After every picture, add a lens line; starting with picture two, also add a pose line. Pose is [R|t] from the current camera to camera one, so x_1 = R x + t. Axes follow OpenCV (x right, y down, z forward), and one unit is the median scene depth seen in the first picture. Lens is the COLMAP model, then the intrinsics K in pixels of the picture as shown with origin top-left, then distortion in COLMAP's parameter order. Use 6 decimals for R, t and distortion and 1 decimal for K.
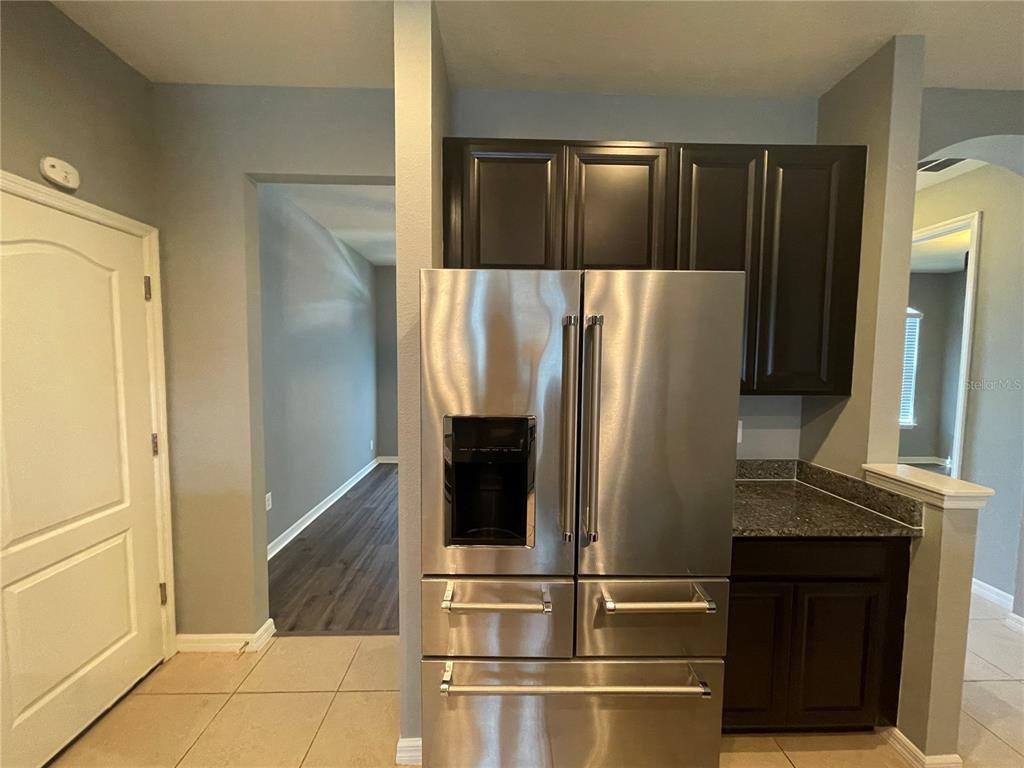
lens RADIAL K [[411.9, 0, 507.9], [0, 411.9, 386.1], [0, 0, 1]] dist [-0.002952, 0.000018]
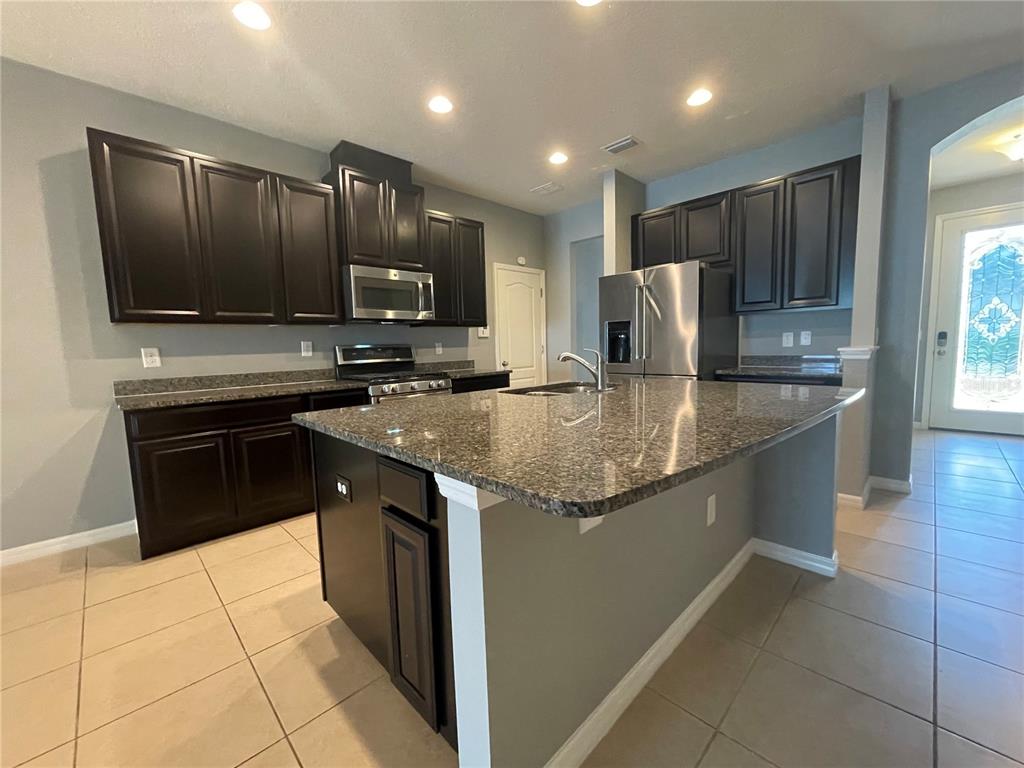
lens RADIAL K [[411.9, 0, 507.9], [0, 411.9, 386.1], [0, 0, 1]] dist [-0.002952, 0.000018]
pose [[0.681120, 0.045678, -0.730746, 1.060523], [-0.014137, 0.998686, 0.049250, 0.266985], [0.732036, -0.023215, 0.680871, -1.106975]]
